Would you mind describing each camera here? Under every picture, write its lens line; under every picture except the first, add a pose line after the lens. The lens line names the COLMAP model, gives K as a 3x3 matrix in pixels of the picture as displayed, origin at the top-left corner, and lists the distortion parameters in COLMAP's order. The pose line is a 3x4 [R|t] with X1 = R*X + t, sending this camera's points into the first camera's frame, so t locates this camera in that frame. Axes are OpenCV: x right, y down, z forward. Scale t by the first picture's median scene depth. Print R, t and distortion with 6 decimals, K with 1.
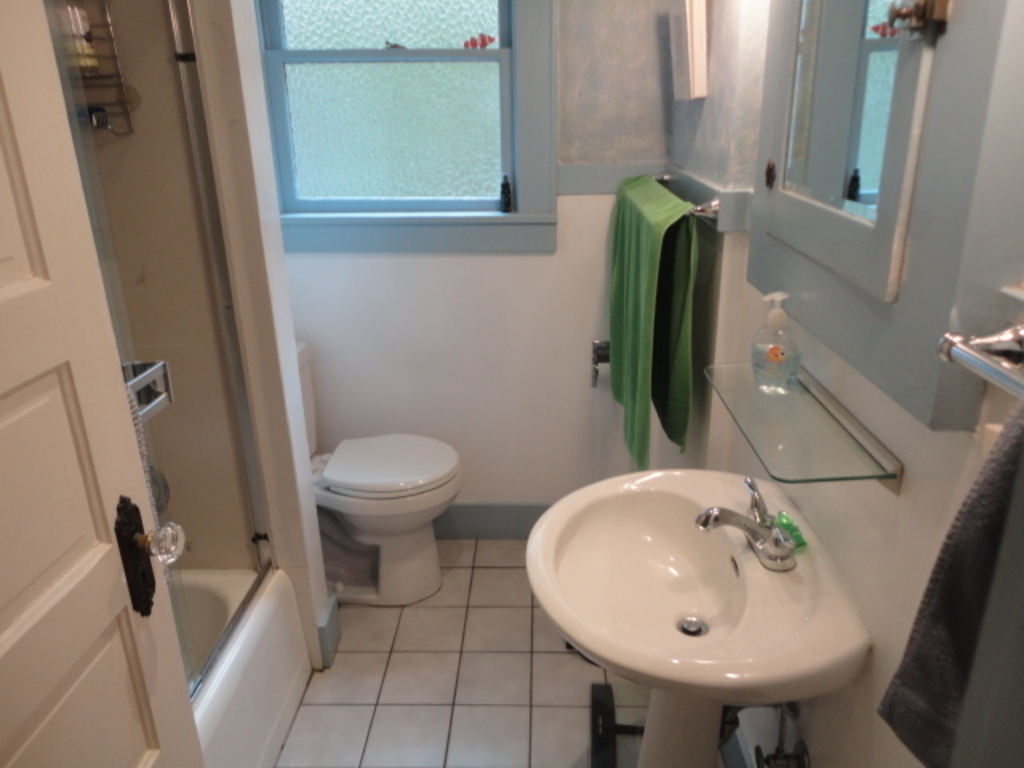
lens RADIAL K [[742.7, 0, 512.0], [0, 742.7, 384.0], [0, 0, 1]] dist [-0.001564, -0.002311]
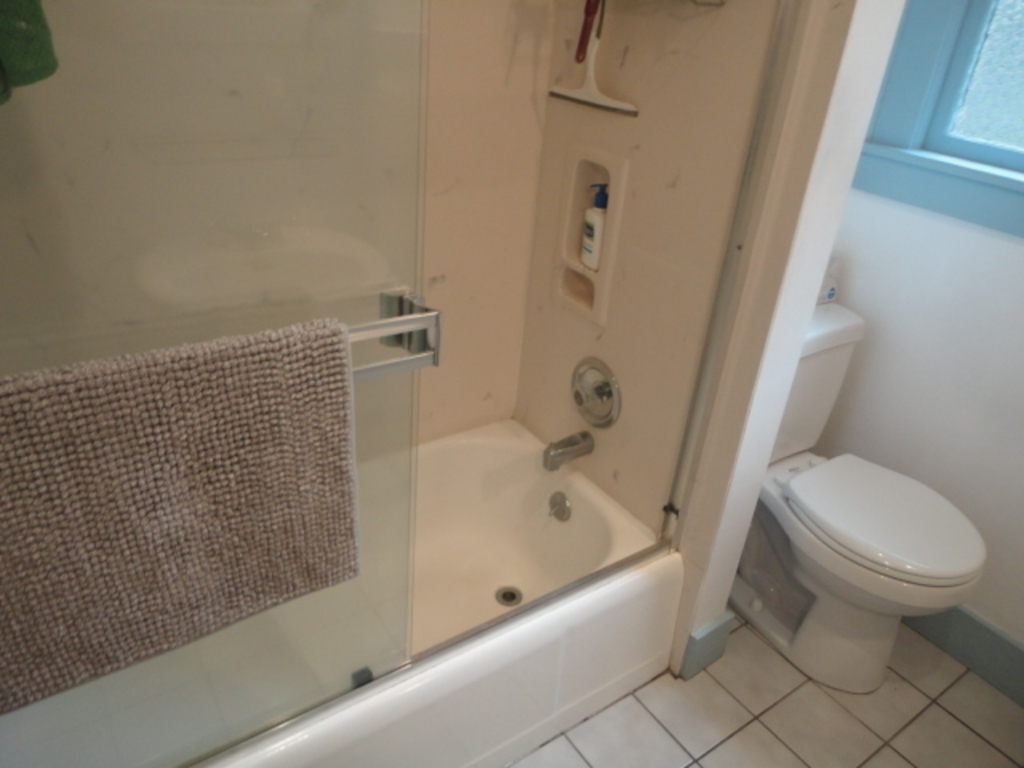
lens RADIAL K [[742.7, 0, 512.0], [0, 742.7, 384.0], [0, 0, 1]] dist [-0.001564, -0.002311]
pose [[0.595598, 0.444429, -0.669138, 0.056451], [-0.360072, 0.892339, 0.272175, -0.083660], [0.718060, 0.078831, 0.691502, 0.240005]]
